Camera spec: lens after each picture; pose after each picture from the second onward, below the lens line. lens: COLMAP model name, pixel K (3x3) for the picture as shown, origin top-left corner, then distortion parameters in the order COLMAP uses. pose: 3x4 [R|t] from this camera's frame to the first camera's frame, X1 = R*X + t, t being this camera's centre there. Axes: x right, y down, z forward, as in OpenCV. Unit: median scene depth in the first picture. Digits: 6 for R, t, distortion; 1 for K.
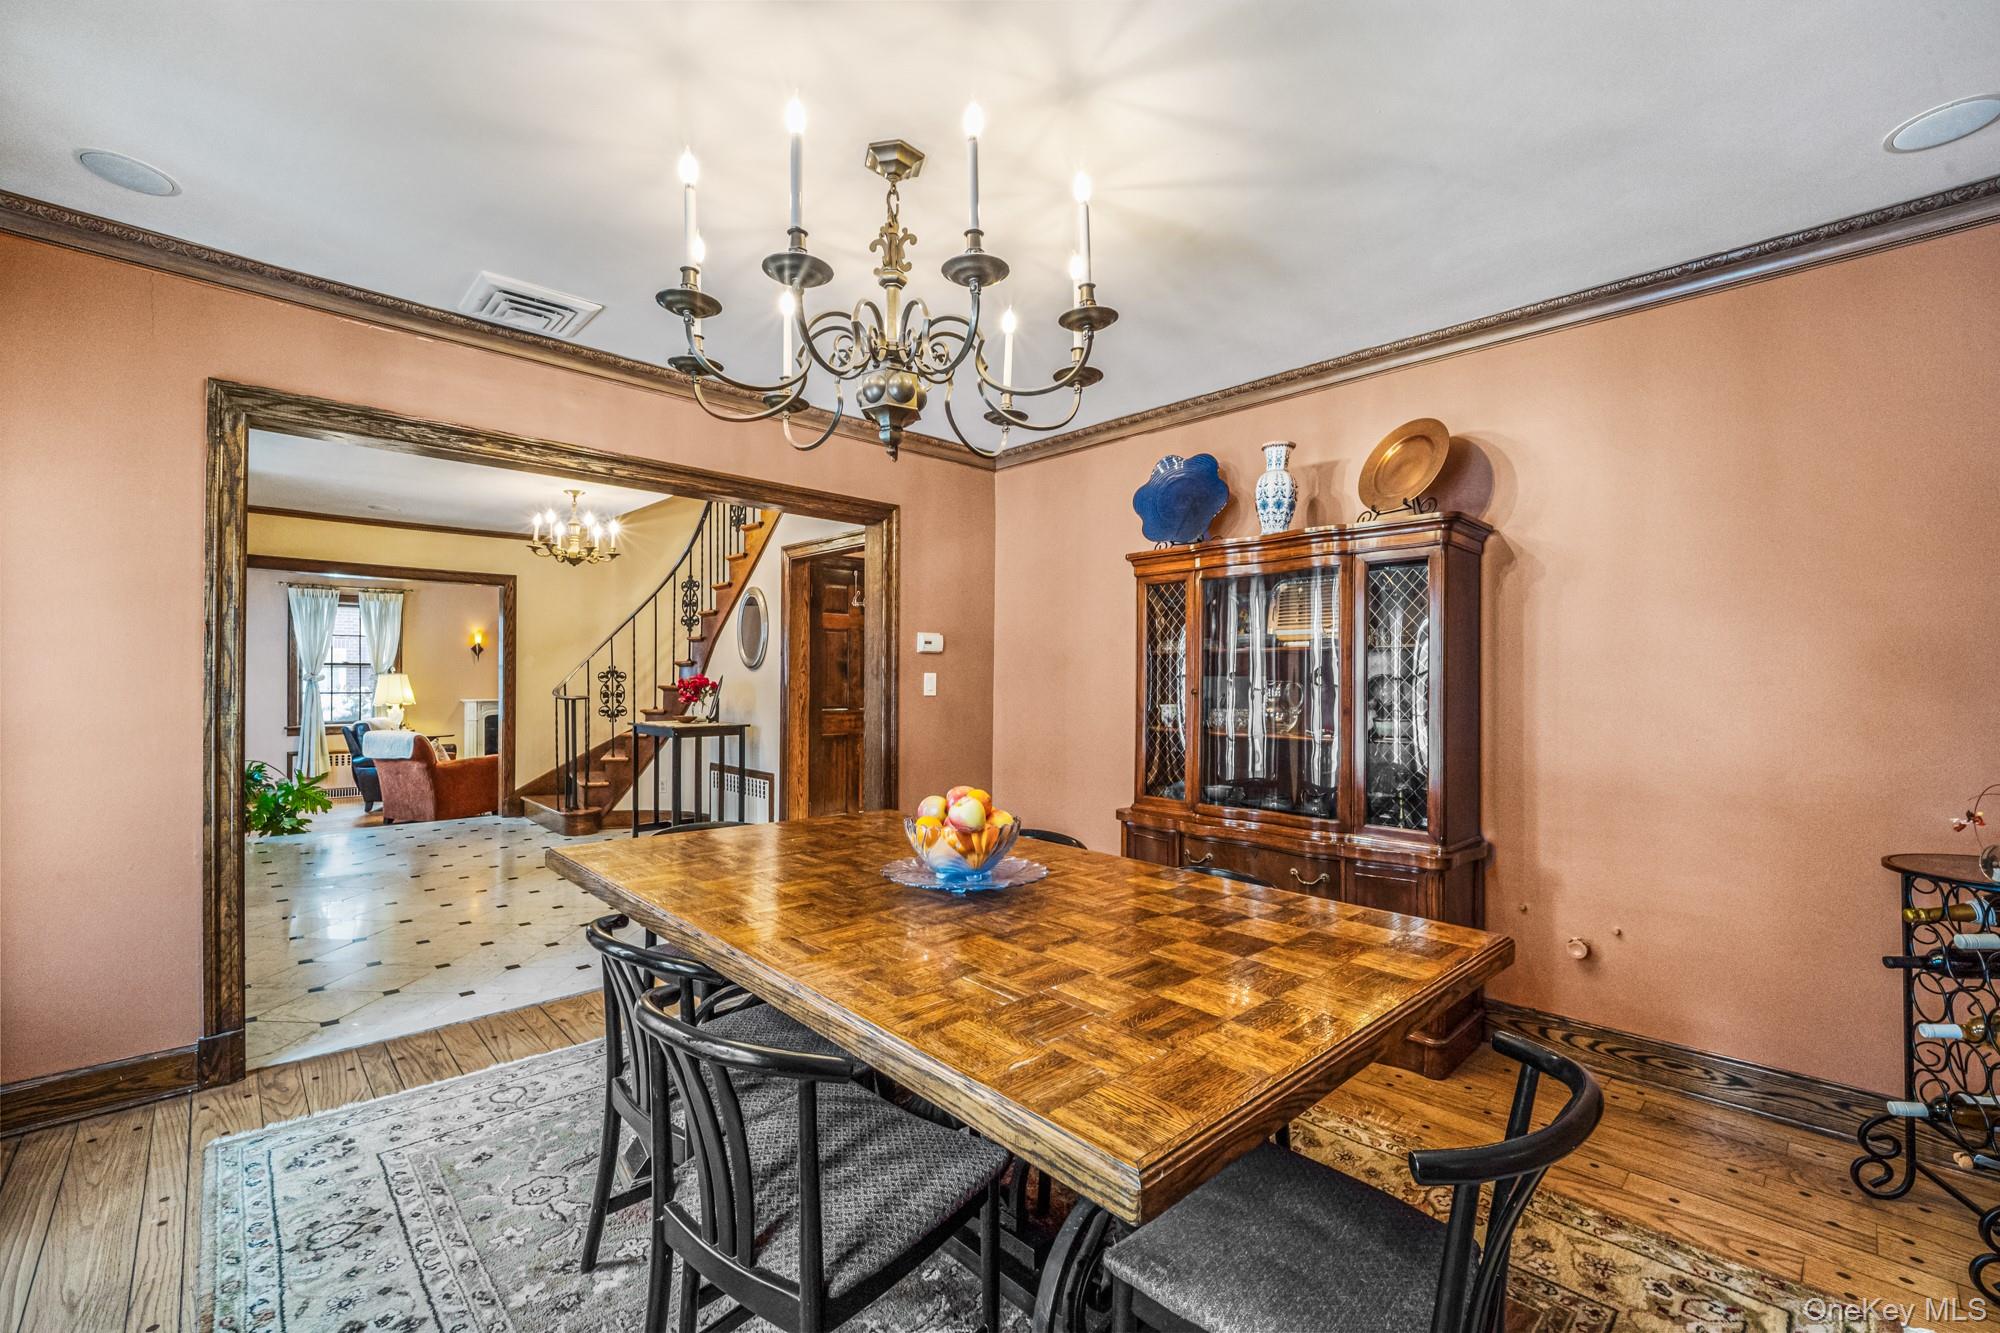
lens RADIAL K [[850.6, 0, 997.1], [0, 850.6, 672.6], [0, 0, 1]] dist [-0.006158, -0.008750]
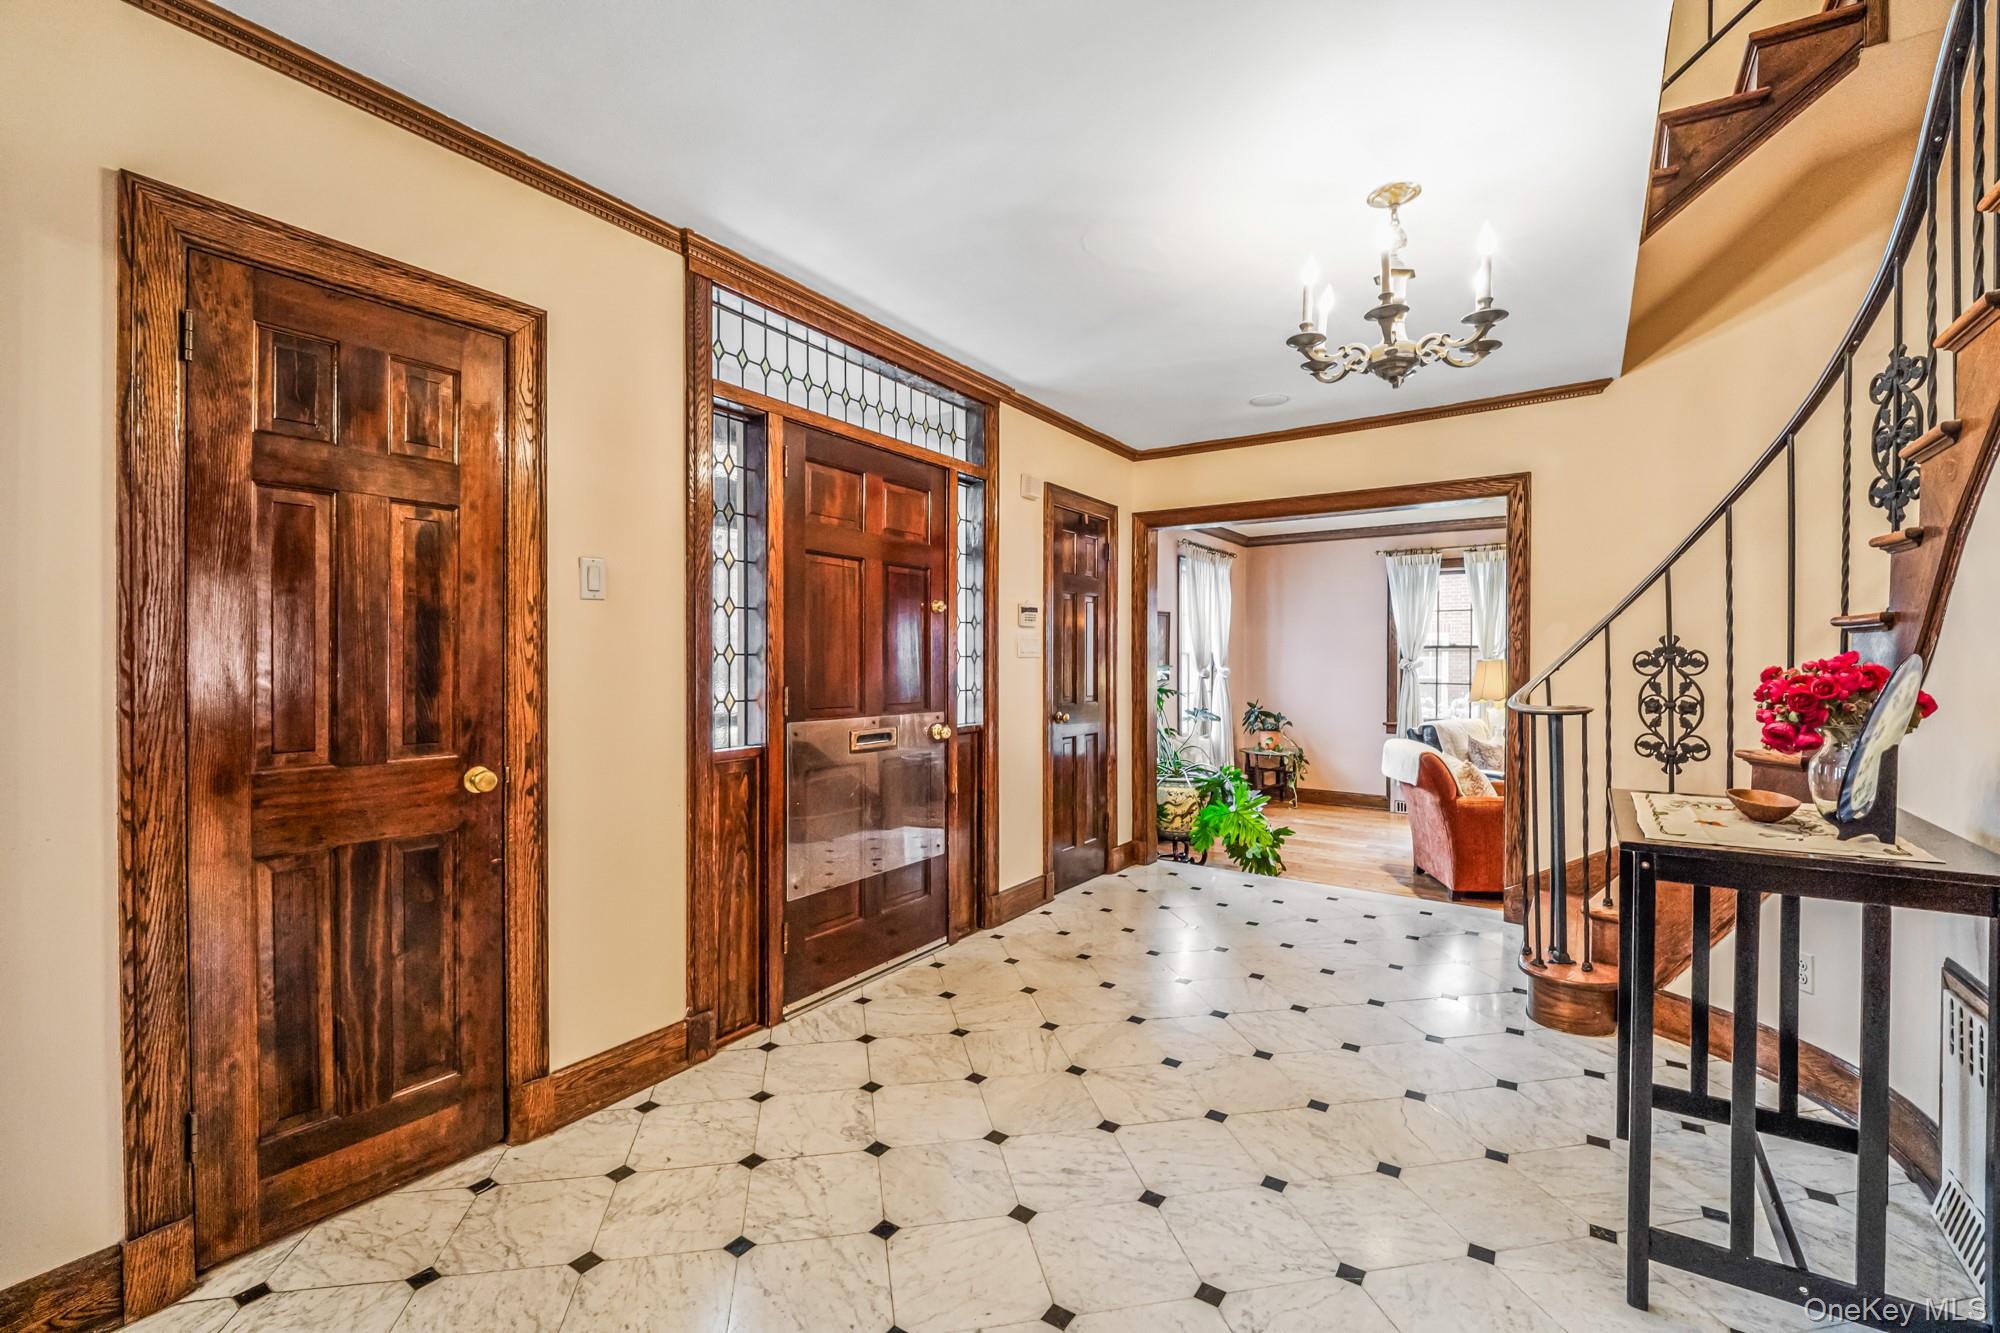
lens RADIAL K [[850.6, 0, 984.8], [0, 850.6, 658.3], [0, 0, 1]] dist [-0.006158, -0.008750]
pose [[0.207859, -0.000925, -0.978158, -0.121579], [-0.000805, 0.999999, -0.001116, 0.003505], [0.978158, 0.001019, 0.207858, 0.573672]]
